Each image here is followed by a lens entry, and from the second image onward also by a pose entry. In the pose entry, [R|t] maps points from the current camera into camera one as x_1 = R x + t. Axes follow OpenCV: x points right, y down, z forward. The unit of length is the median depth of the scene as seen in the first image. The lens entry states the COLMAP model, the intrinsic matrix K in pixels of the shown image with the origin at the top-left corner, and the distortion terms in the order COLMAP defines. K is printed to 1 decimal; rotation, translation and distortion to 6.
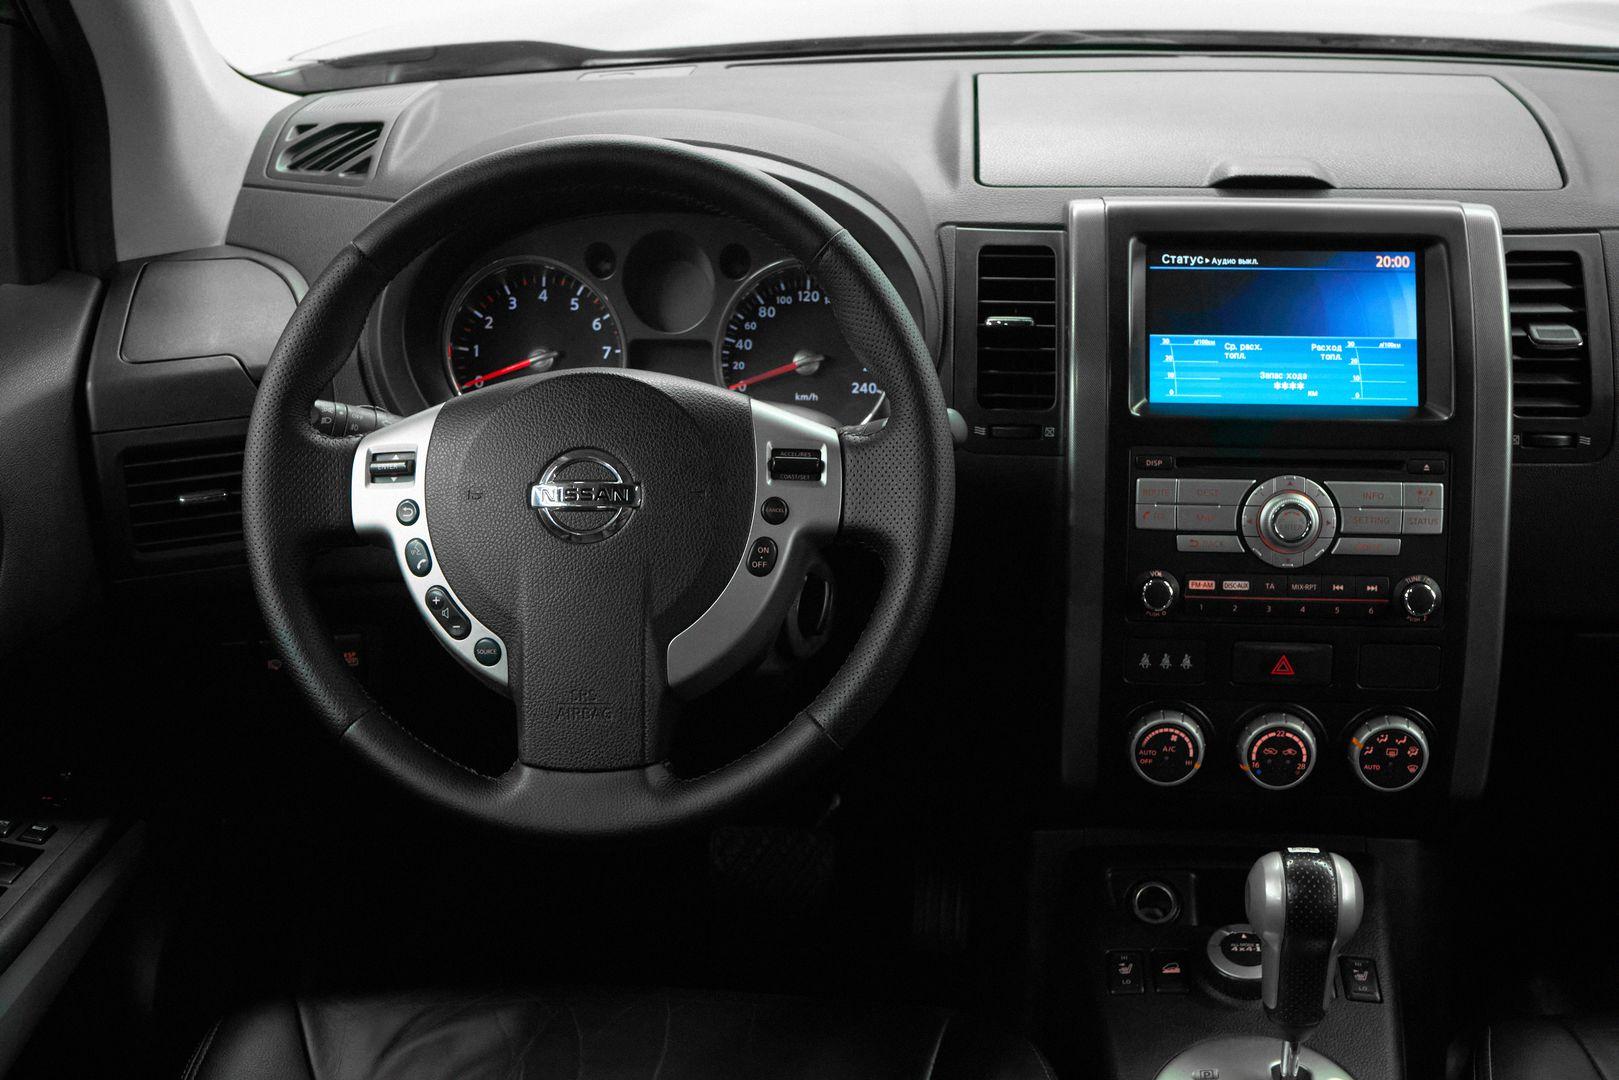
lens RADIAL K [[2229.2, 0, 798.3], [0, 2229.2, 551.9], [0, 0, 1]] dist [-0.013524, 0.000000]
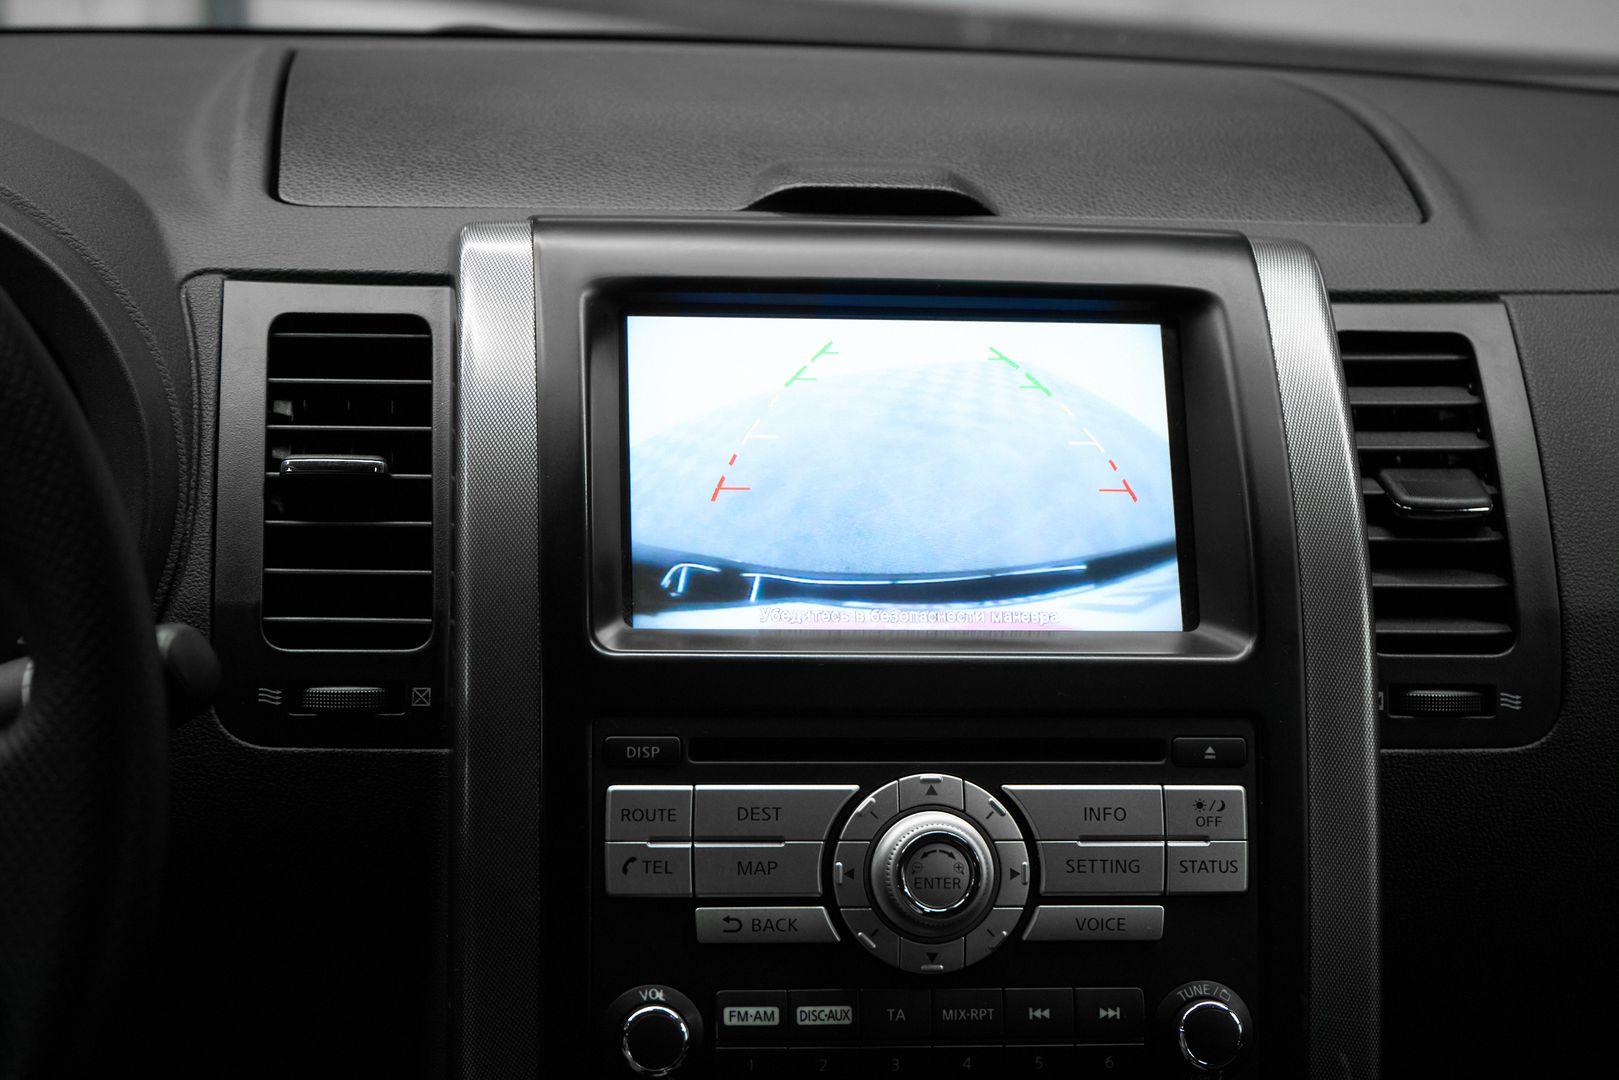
lens RADIAL K [[3144.1, 0, 795.5], [0, 3144.1, 532.8], [0, 0, 1]] dist [0.087134, 0.000000]
pose [[0.981554, 0.001293, 0.191183, 0.064985], [0.030592, 0.986030, -0.163734, 0.022901], [-0.188724, 0.166562, 0.967802, 0.349541]]
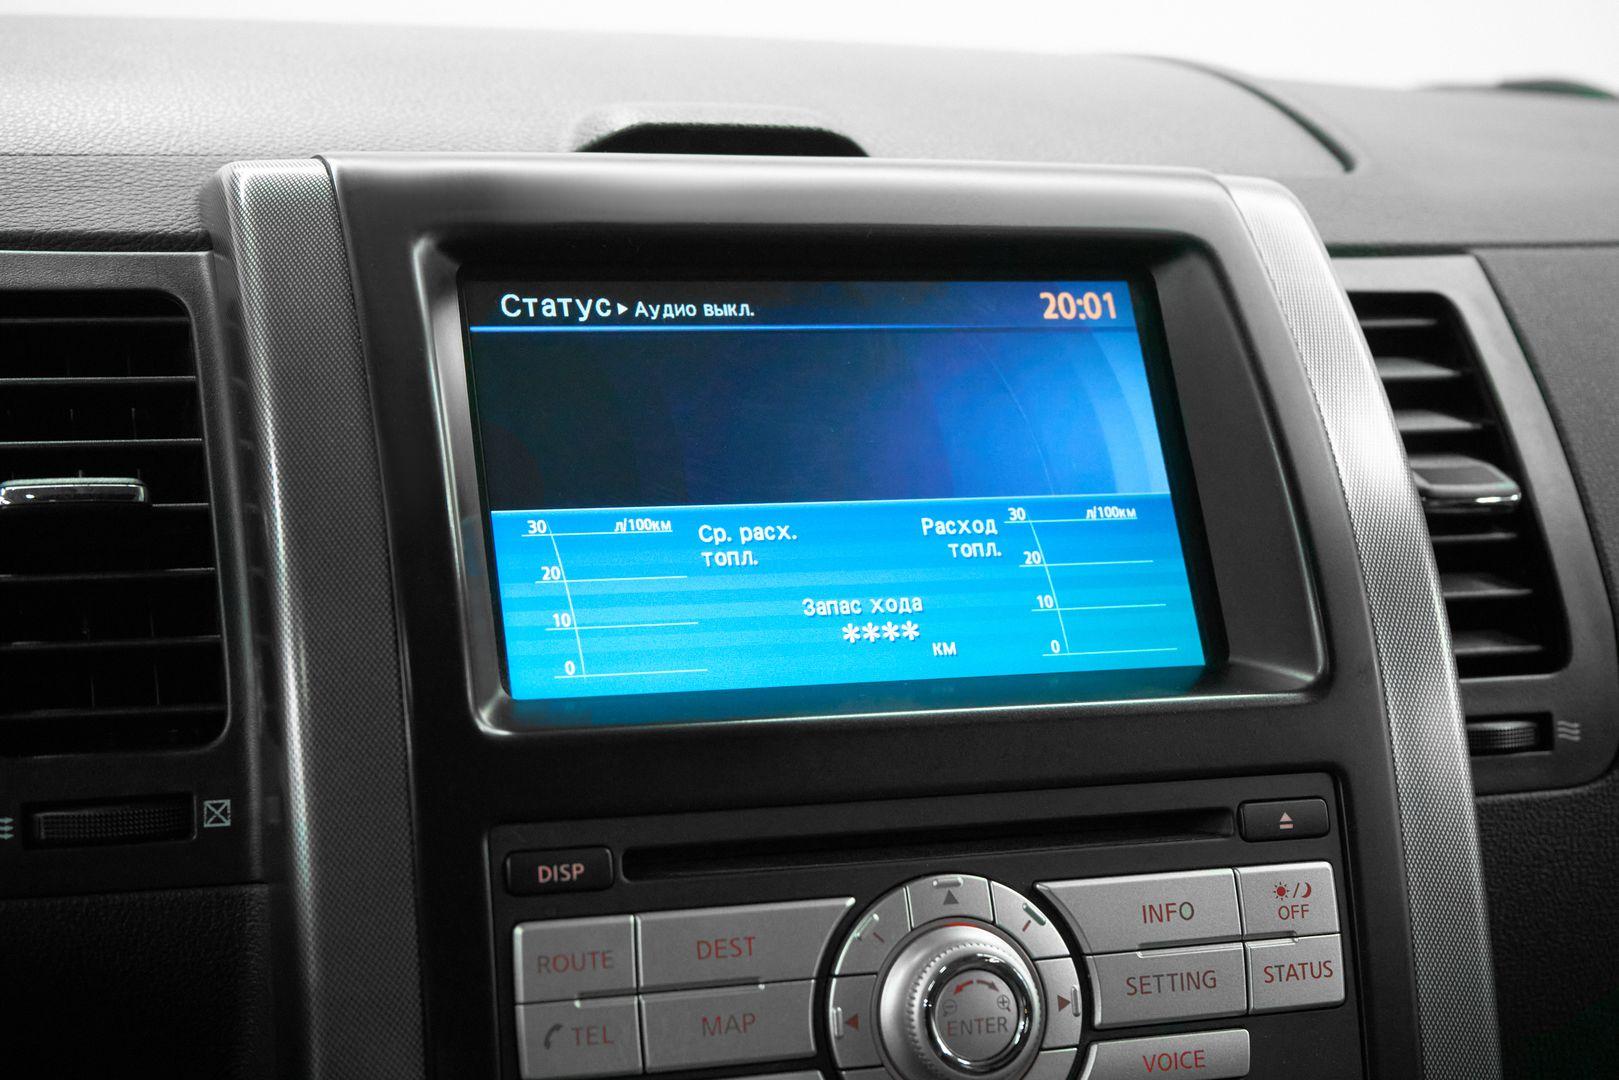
lens RADIAL K [[2637.6, 0, 786.4], [0, 2637.6, 504.6], [0, 0, 1]] dist [0.035982, 0.000000]
pose [[0.919757, -0.029081, 0.391410, 0.039363], [0.111537, 0.975502, -0.189618, -0.015217], [-0.376307, 0.218059, 0.900469, 0.618784]]
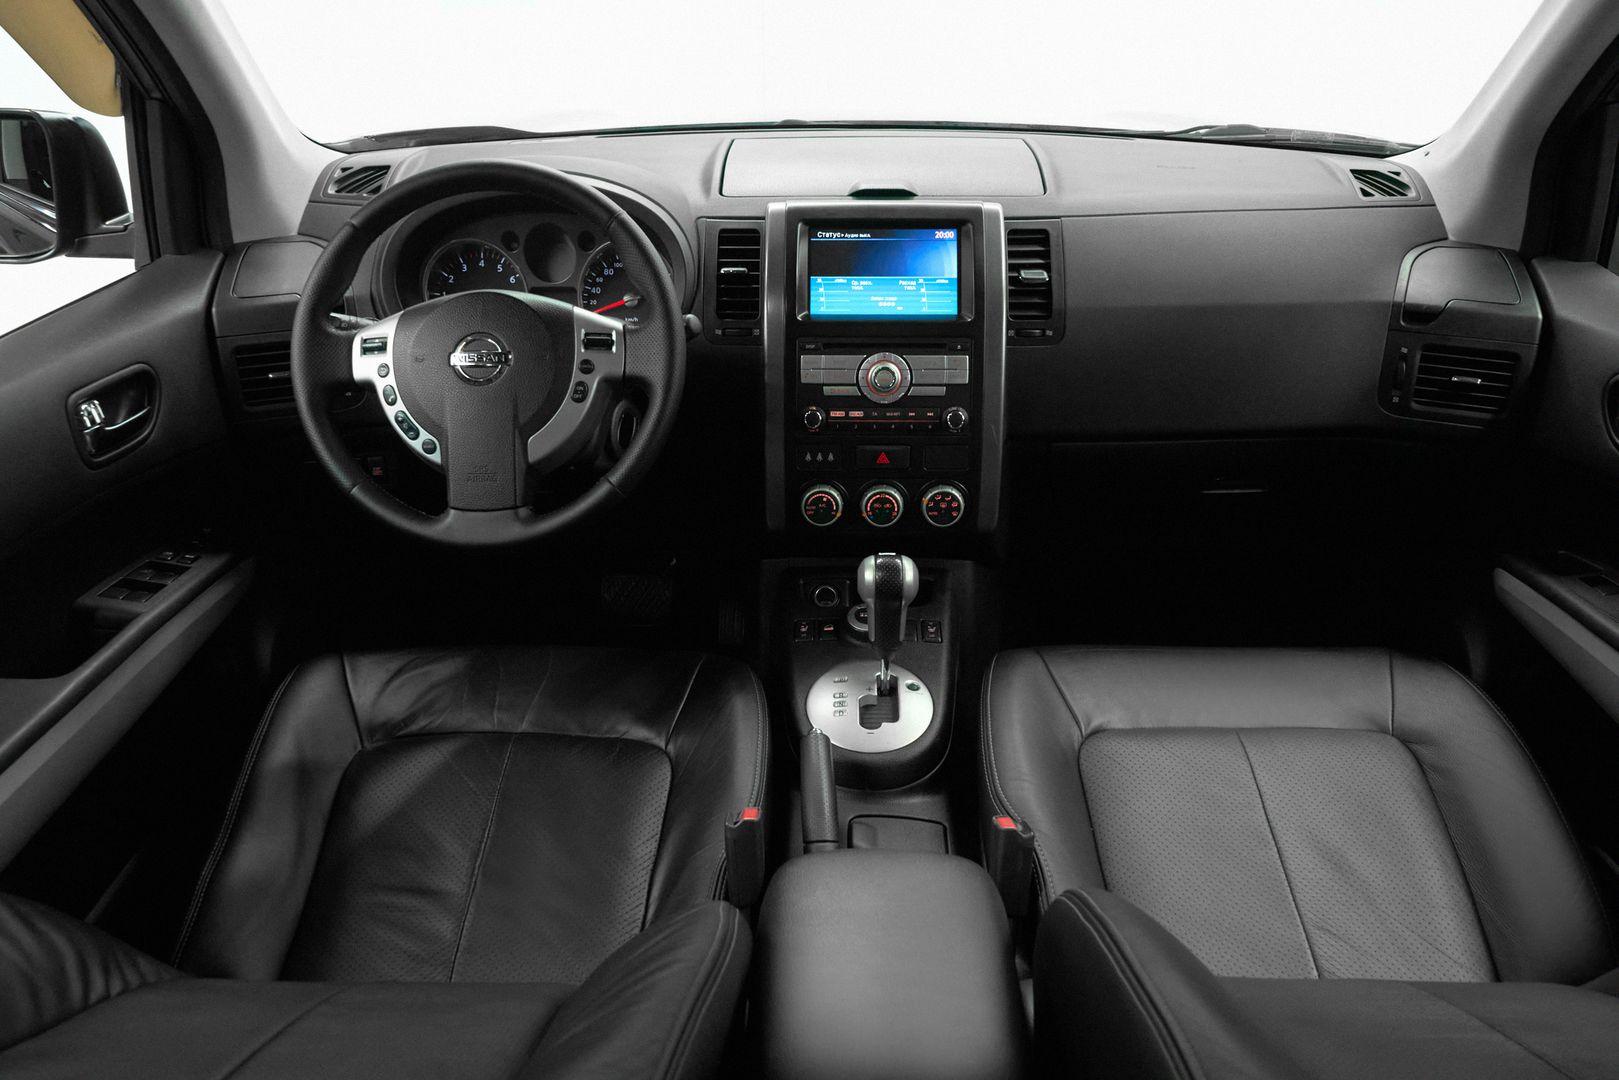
lens RADIAL K [[1339.7, 0, 804.2], [0, 1339.7, 539.2], [0, 0, 1]] dist [0.012453, -0.015628]
pose [[0.999187, -0.014546, 0.037598, 0.110131], [0.012886, 0.998947, 0.044026, 0.067791], [-0.038199, -0.043506, 0.998323, -0.093265]]
